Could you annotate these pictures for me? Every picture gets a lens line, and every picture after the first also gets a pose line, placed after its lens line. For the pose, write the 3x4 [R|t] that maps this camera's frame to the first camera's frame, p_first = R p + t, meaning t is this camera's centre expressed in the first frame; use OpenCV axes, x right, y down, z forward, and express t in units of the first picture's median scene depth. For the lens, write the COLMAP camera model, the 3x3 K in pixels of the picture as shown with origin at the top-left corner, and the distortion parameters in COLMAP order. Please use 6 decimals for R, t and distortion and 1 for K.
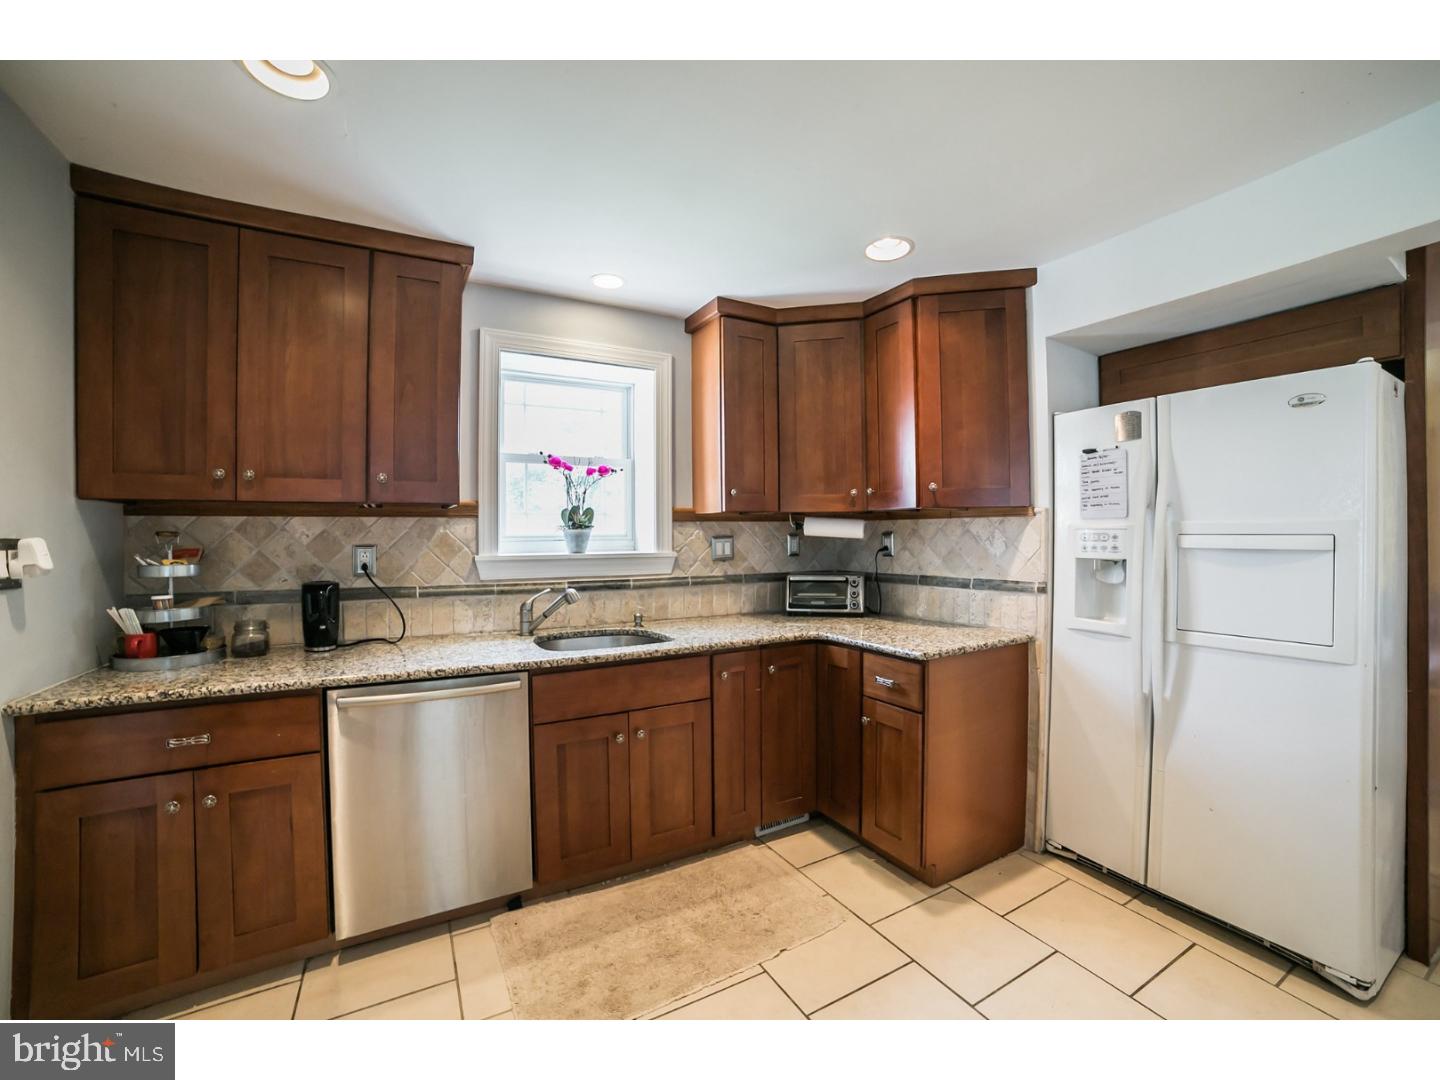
lens RADIAL K [[588.2, 0, 720.0], [0, 588.2, 540.0], [0, 0, 1]] dist [-0.111441, 0.037203]
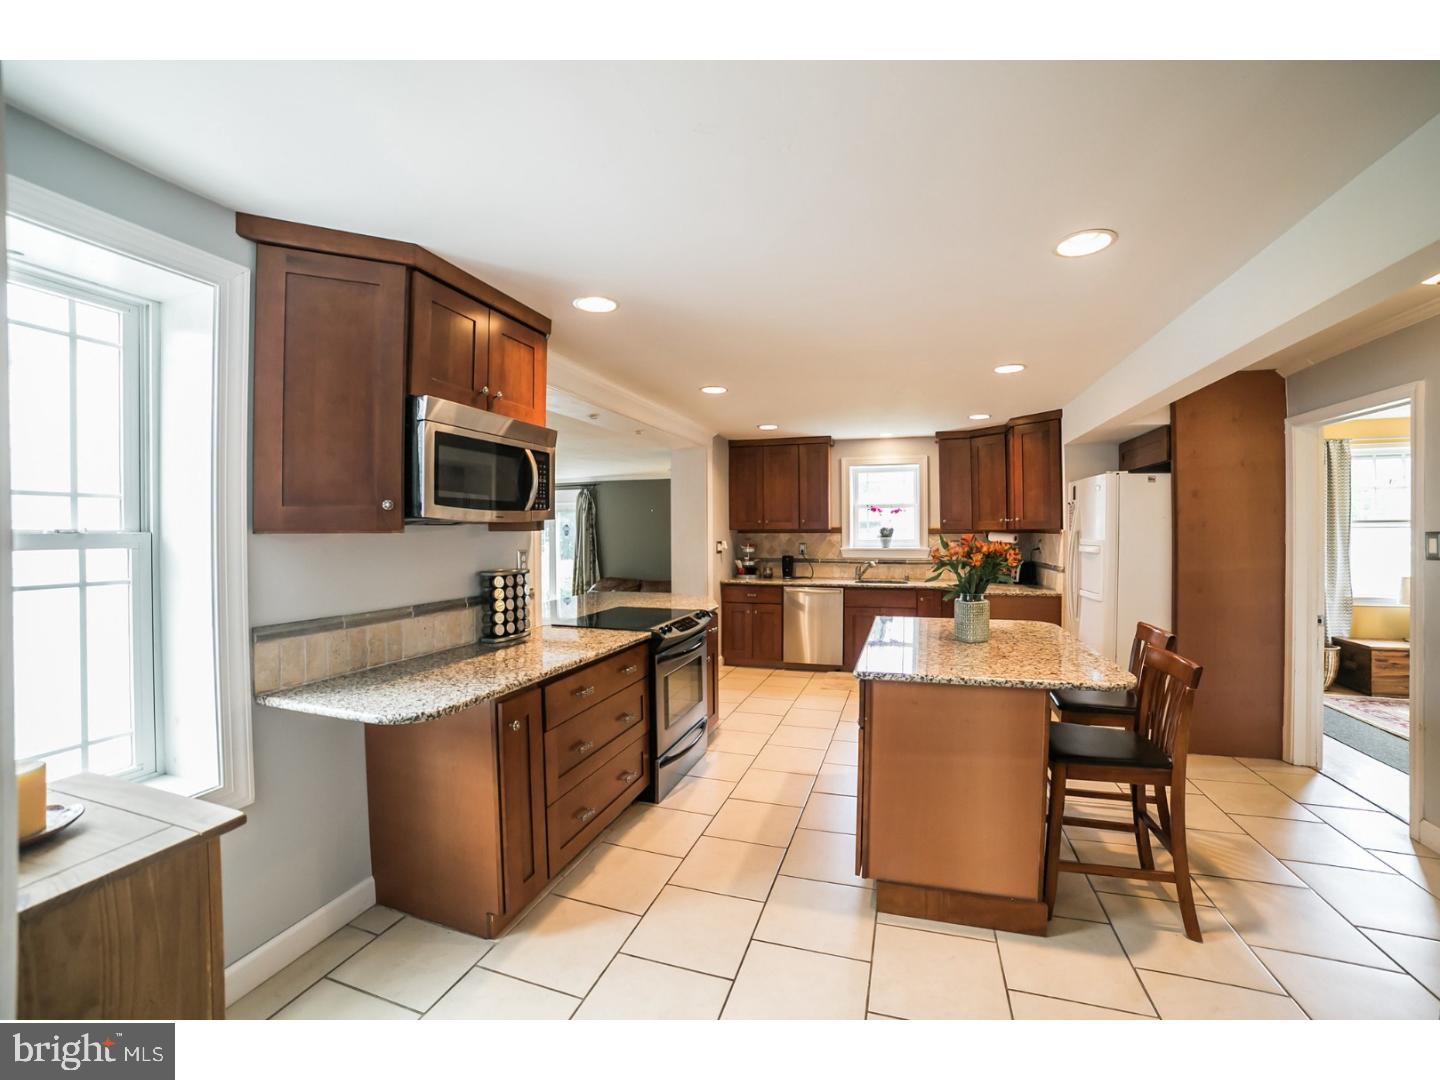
lens RADIAL K [[586.6, 0, 723.1], [0, 586.6, 529.2], [0, 0, 1]] dist [-0.105530, 0.036838]
pose [[0.676824, -0.001939, -0.736143, 1.159597], [-0.005054, 0.999961, -0.007280, -0.035152], [0.736128, 0.008647, 0.676787, -1.171914]]
